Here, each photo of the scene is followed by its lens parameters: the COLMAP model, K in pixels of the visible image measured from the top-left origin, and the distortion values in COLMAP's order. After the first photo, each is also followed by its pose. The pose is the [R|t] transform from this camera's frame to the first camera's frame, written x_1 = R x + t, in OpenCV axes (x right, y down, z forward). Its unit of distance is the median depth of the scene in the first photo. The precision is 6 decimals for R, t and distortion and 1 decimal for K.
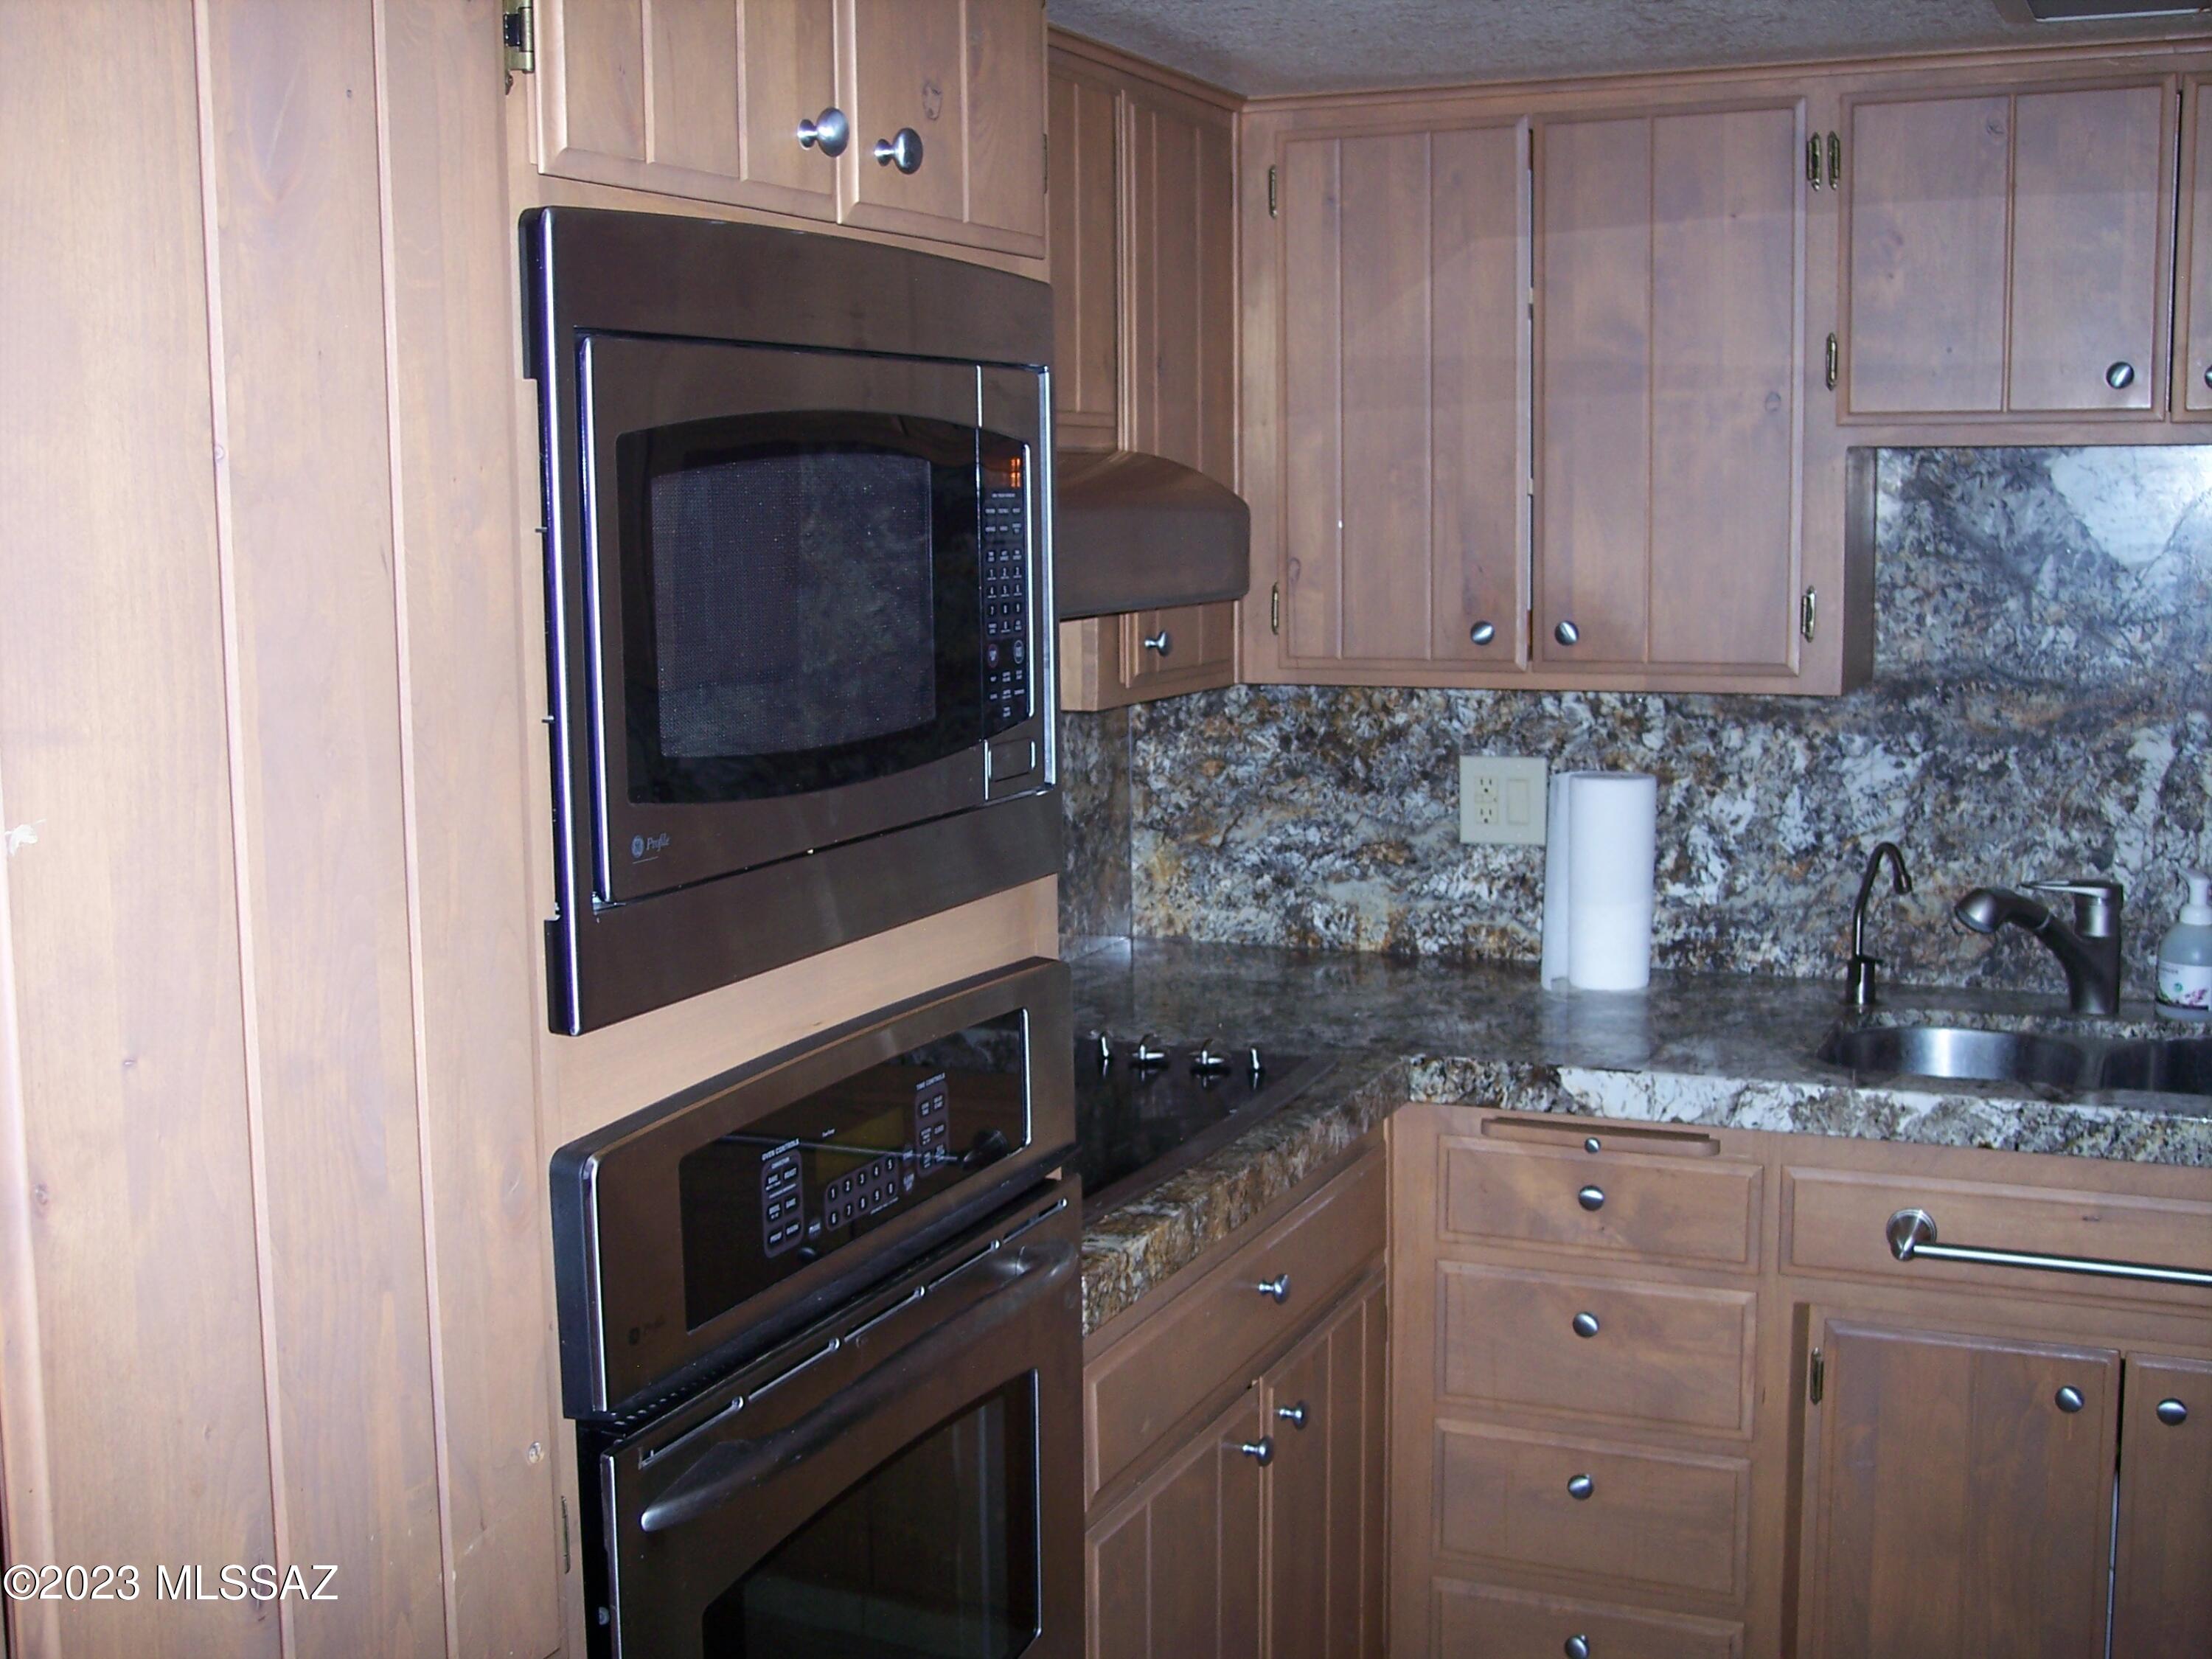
lens RADIAL K [[2561.6, 0, 1106.0], [0, 2561.6, 829.5], [0, 0, 1]] dist [-0.154605, 0.285375]
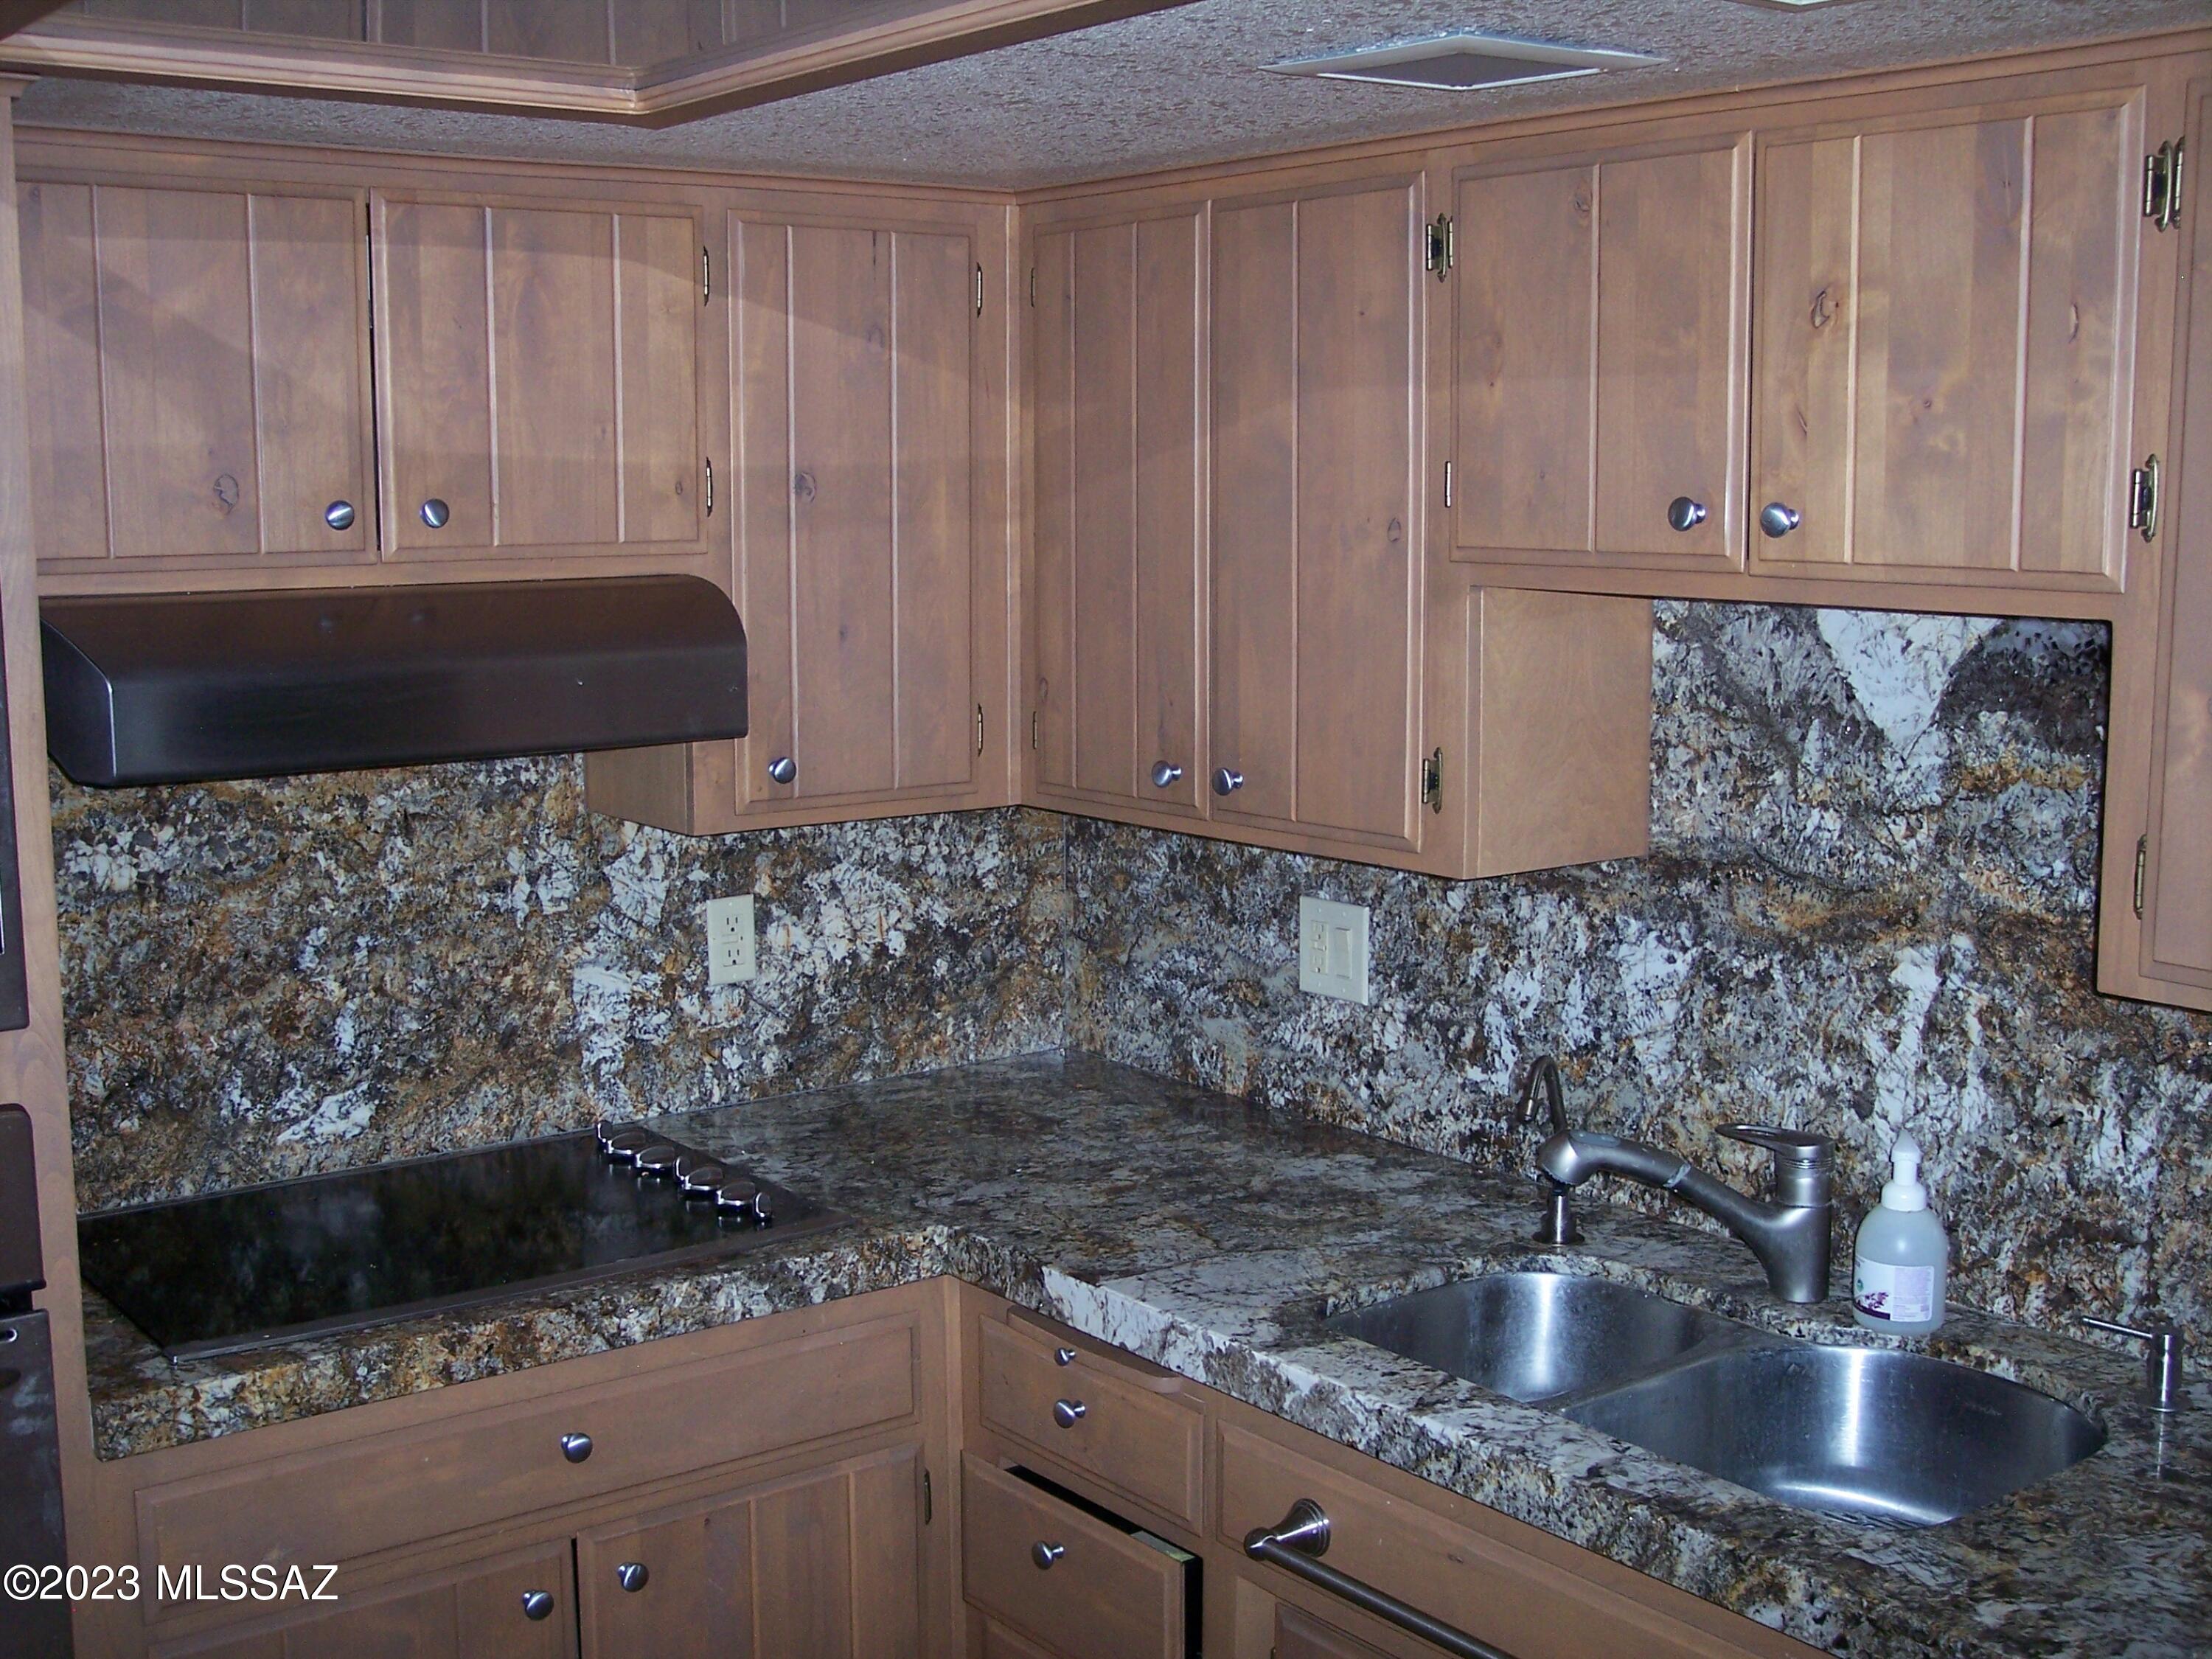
lens RADIAL K [[2561.6, 0, 1106.0], [0, 2561.6, 829.5], [0, 0, 1]] dist [-0.154605, 0.285375]
pose [[0.876702, 0.075277, -0.475107, 0.548795], [-0.068985, 0.997145, 0.030695, -0.081414], [0.476062, 0.005865, 0.879392, 0.183081]]
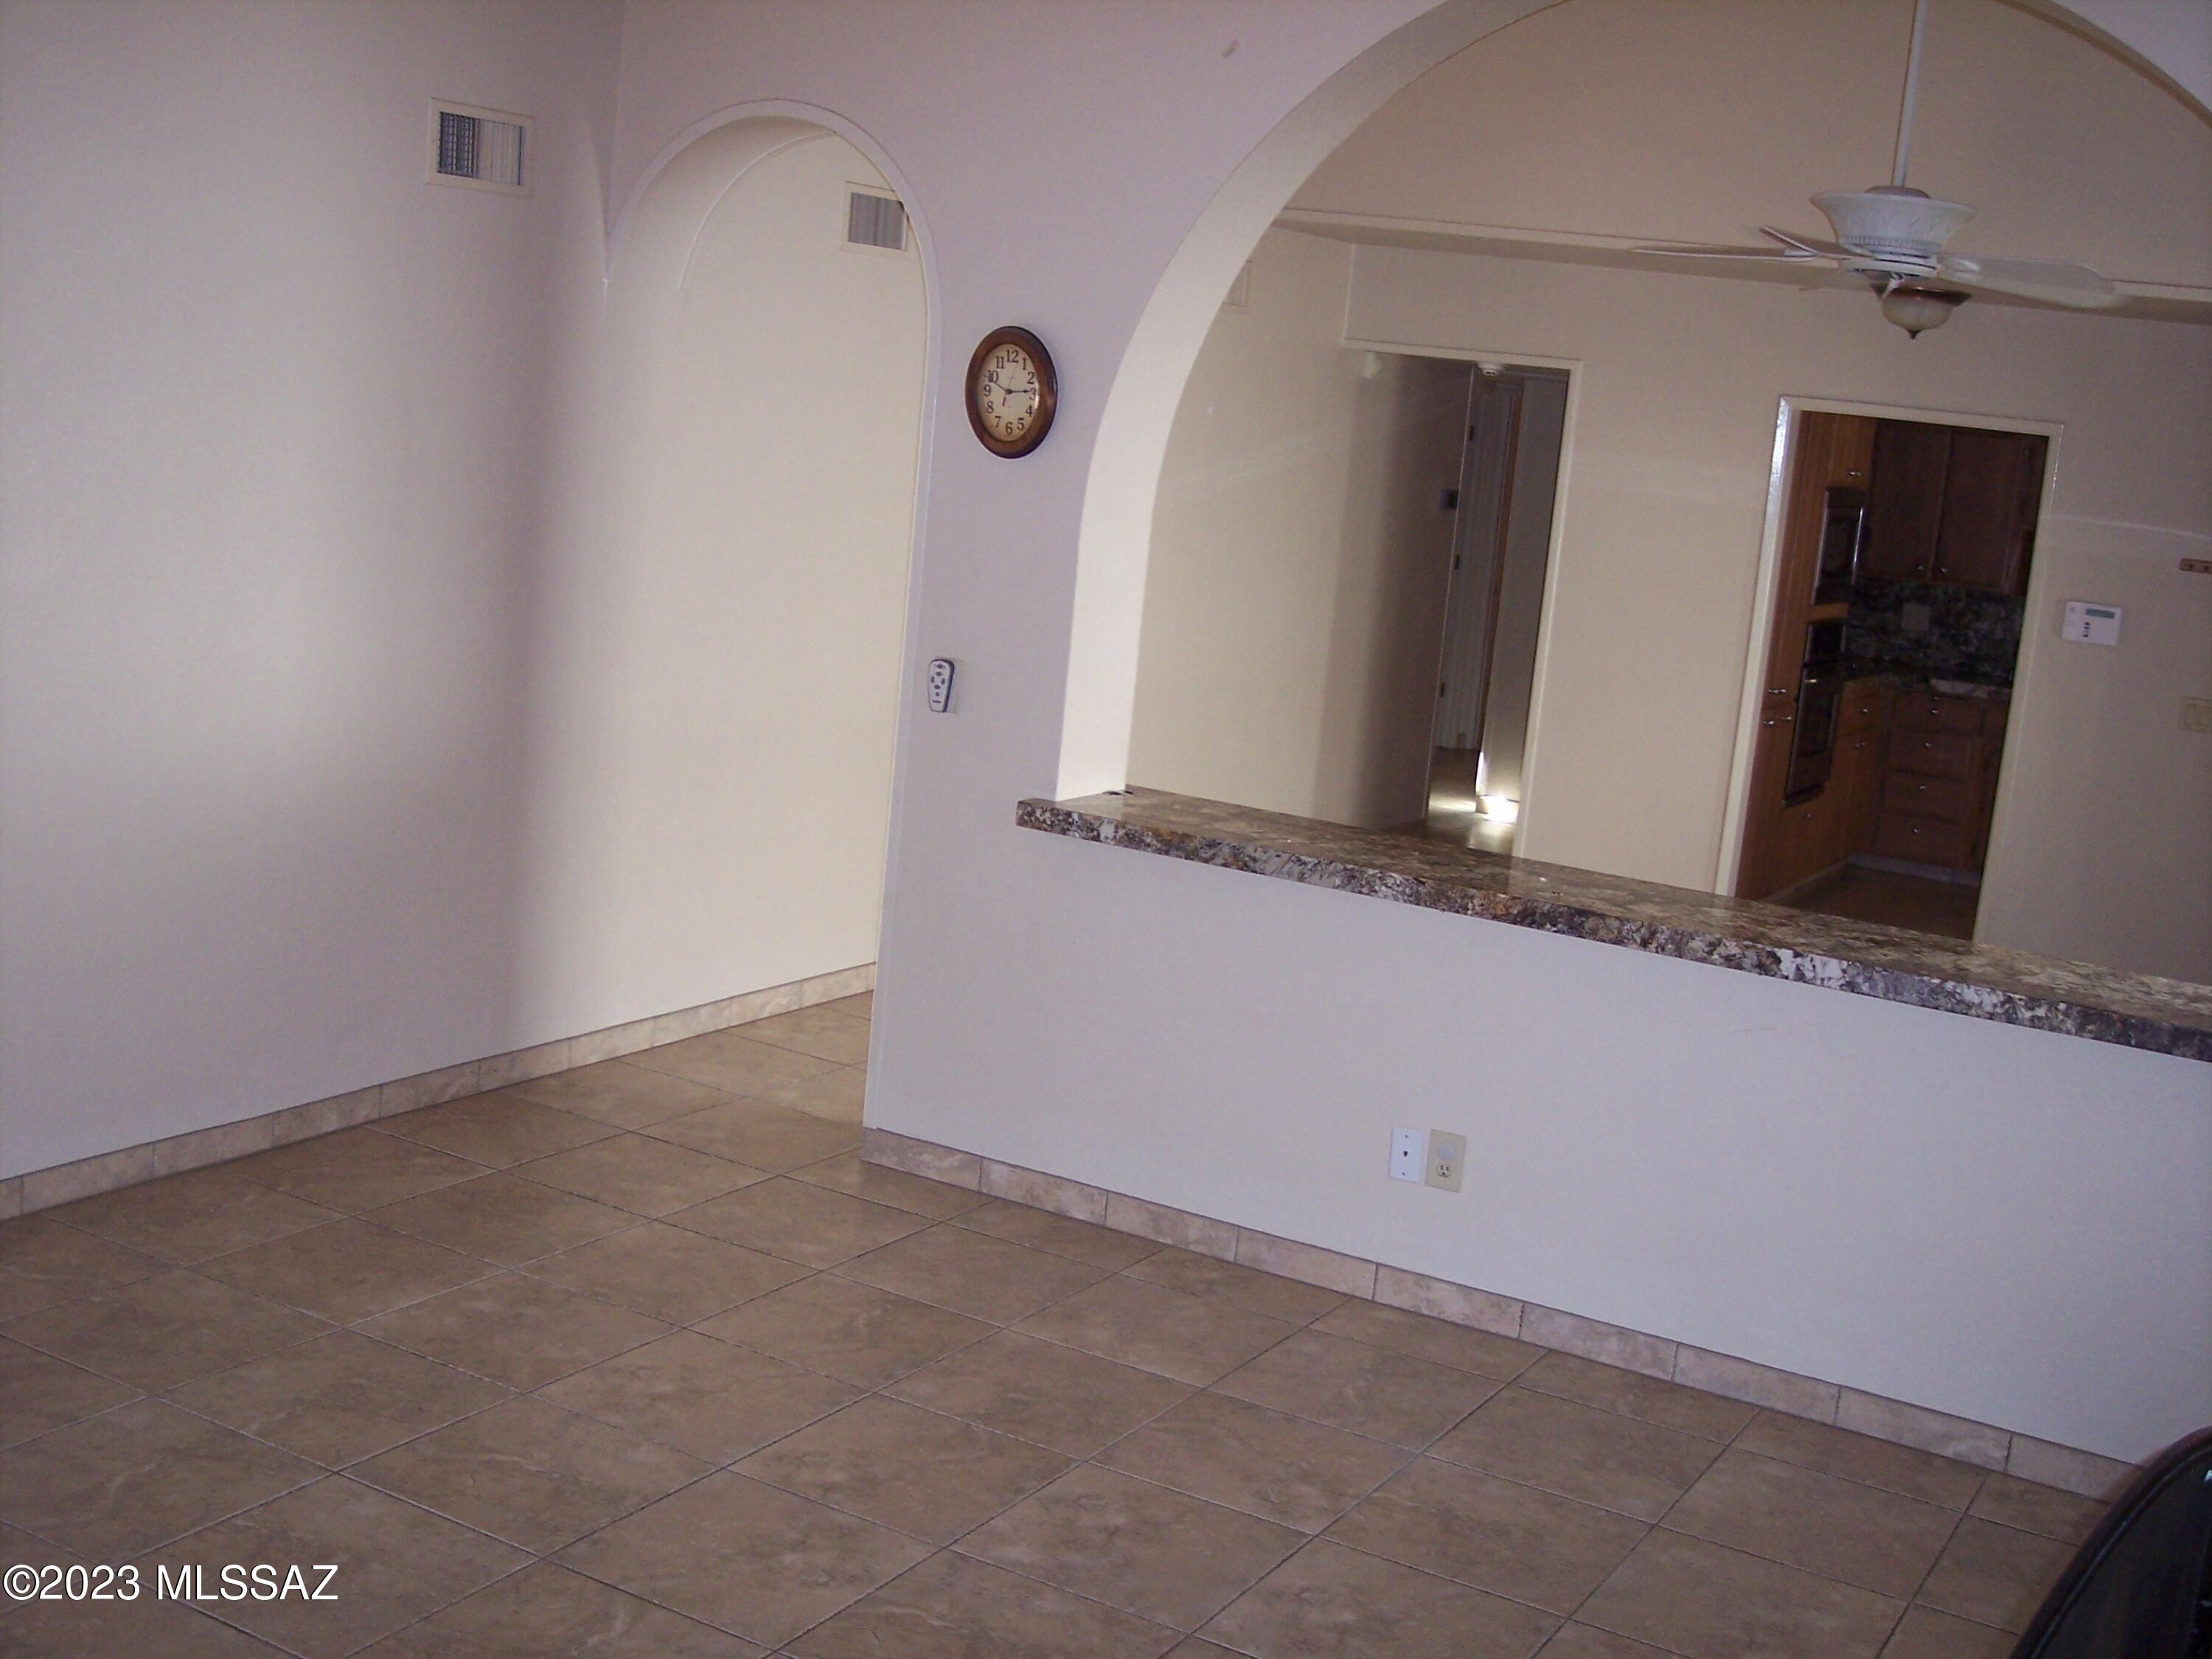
lens RADIAL K [[2561.6, 0, 1106.0], [0, 2561.6, 829.5], [0, 0, 1]] dist [-0.154605, 0.285375]
pose [[0.988752, 0.120933, -0.088006, -0.630967], [-0.117058, 0.991967, 0.047950, 0.254062], [0.093097, -0.037109, 0.994965, -2.683976]]
